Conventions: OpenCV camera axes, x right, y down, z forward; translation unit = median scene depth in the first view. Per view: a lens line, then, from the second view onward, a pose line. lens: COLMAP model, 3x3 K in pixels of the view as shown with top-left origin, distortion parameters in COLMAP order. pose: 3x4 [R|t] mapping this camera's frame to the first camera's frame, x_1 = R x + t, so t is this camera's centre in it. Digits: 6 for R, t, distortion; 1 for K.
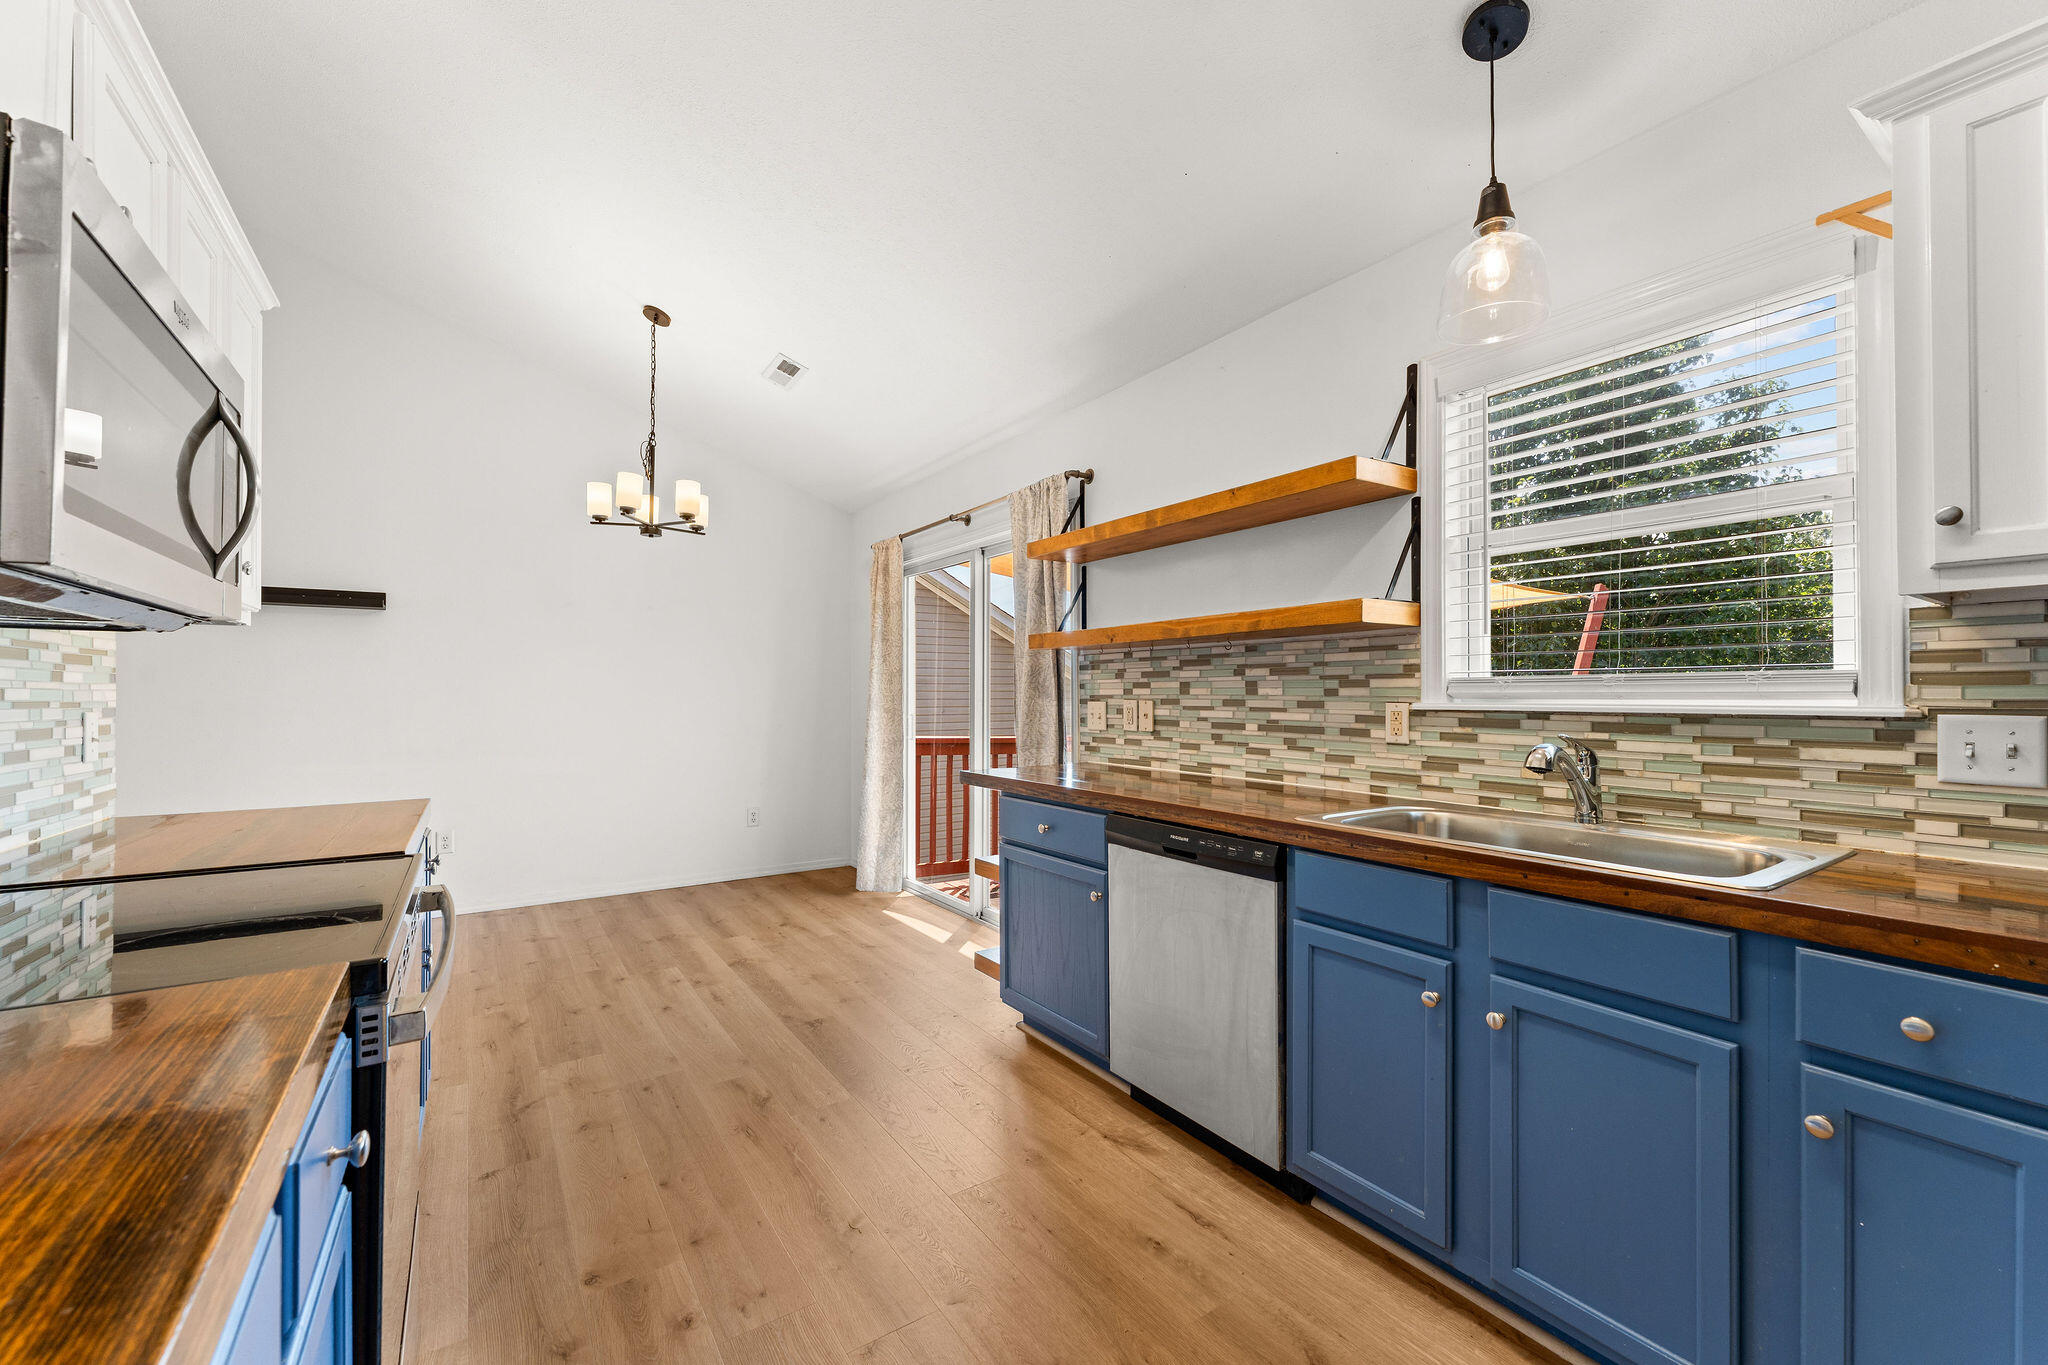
lens RADIAL K [[812.3, 0, 1015.9], [0, 812.3, 685.3], [0, 0, 1]] dist [0.000649, -0.000461]
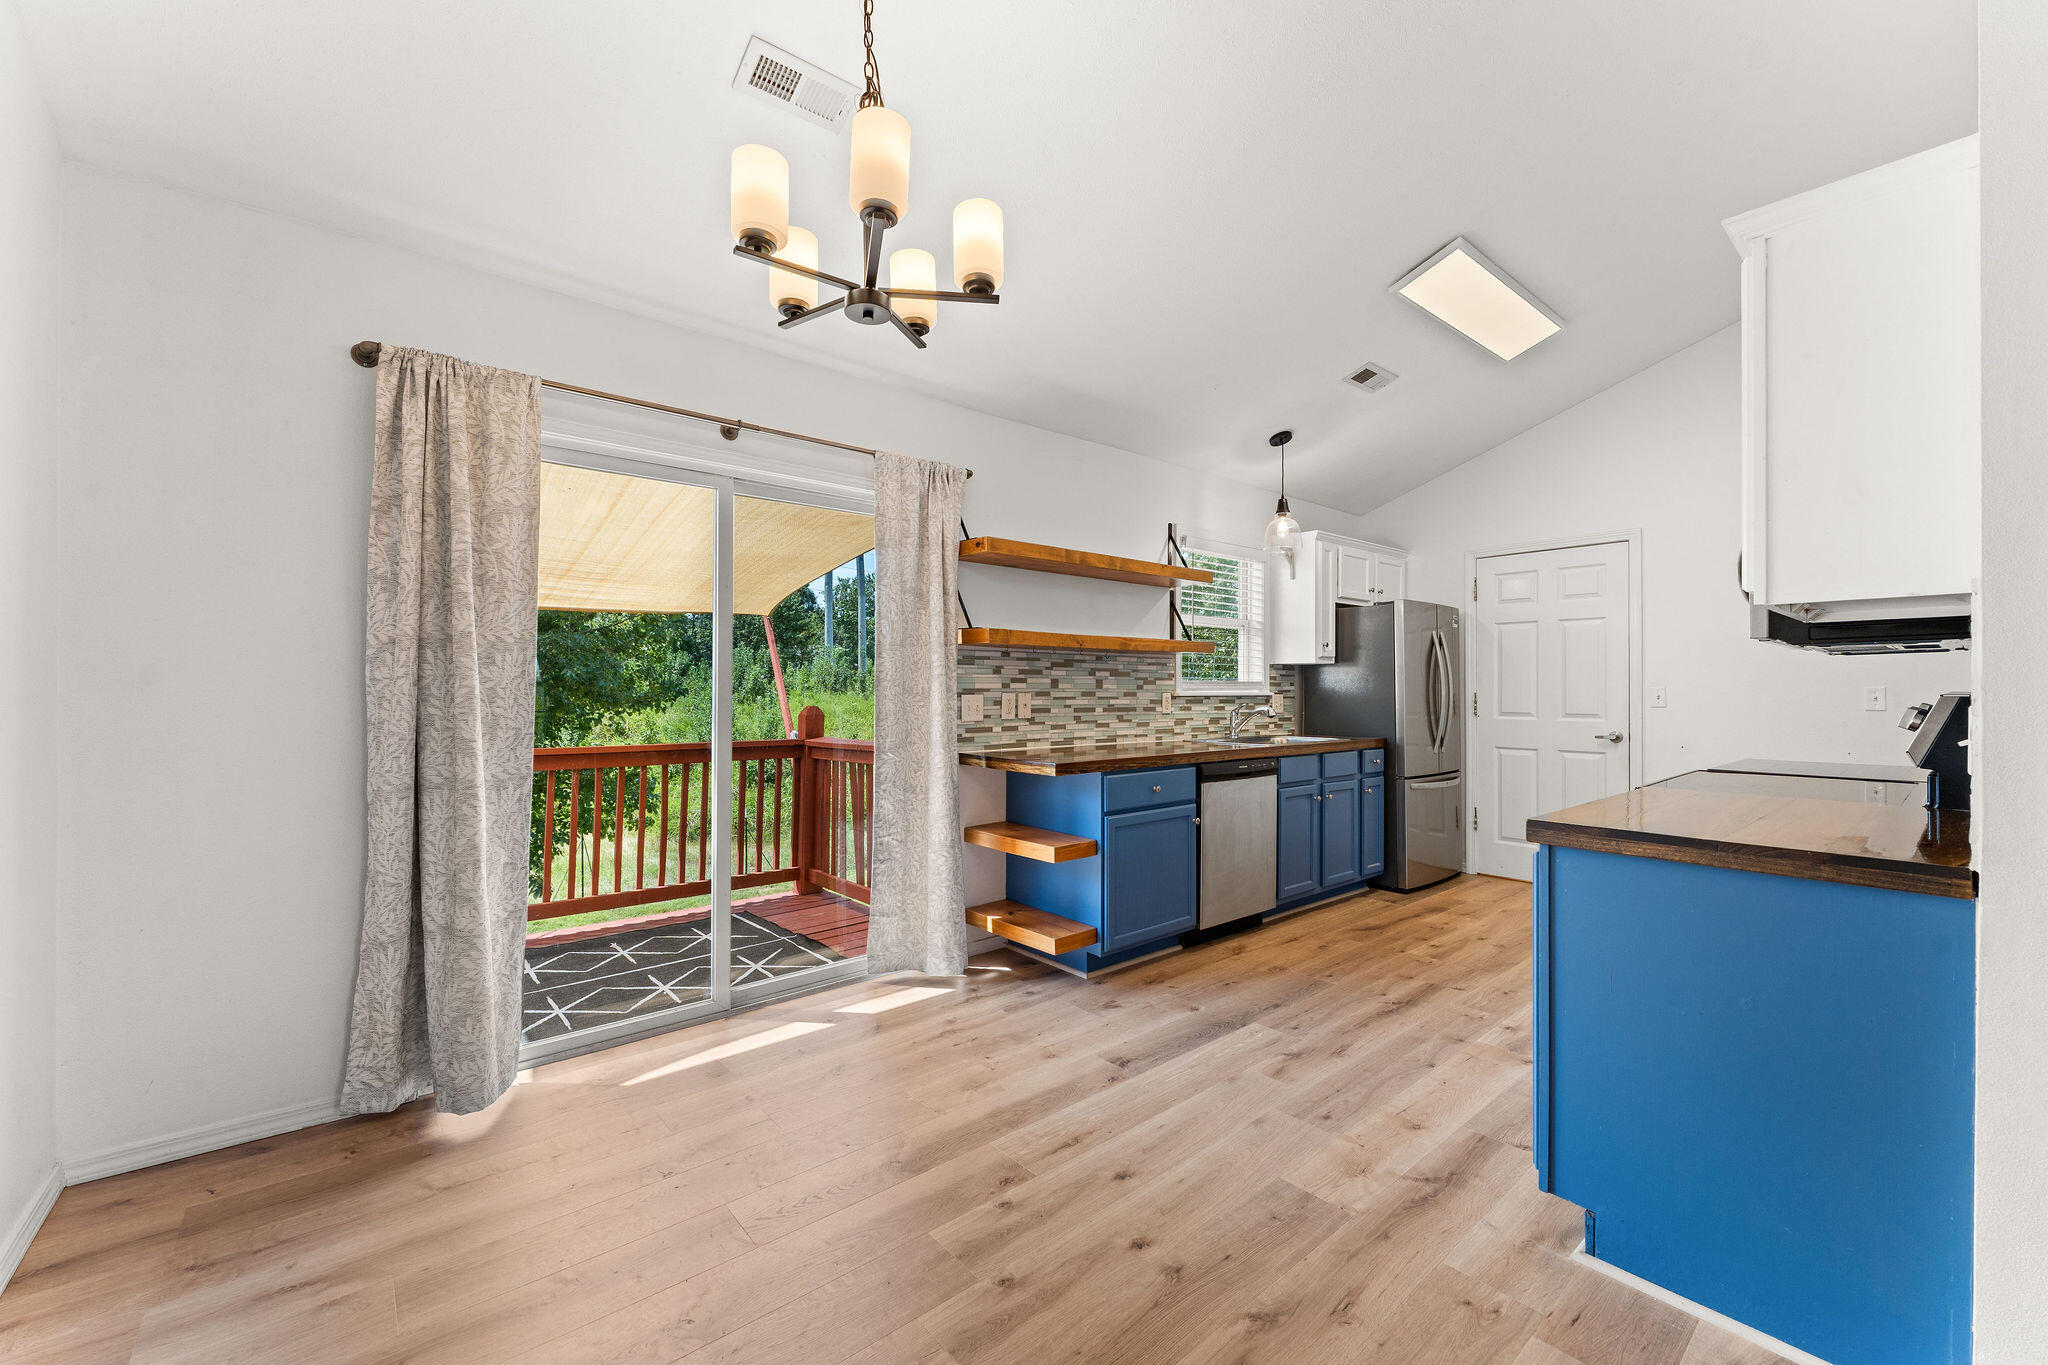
lens RADIAL K [[812.3, 0, 1018.3], [0, 812.3, 686.0], [0, 0, 1]] dist [0.000649, -0.000461]
pose [[-0.107174, 0.007327, 0.994213, -1.263087], [-0.009985, 0.999914, -0.008445, 0.022094], [-0.994190, -0.010832, -0.107092, 1.375650]]
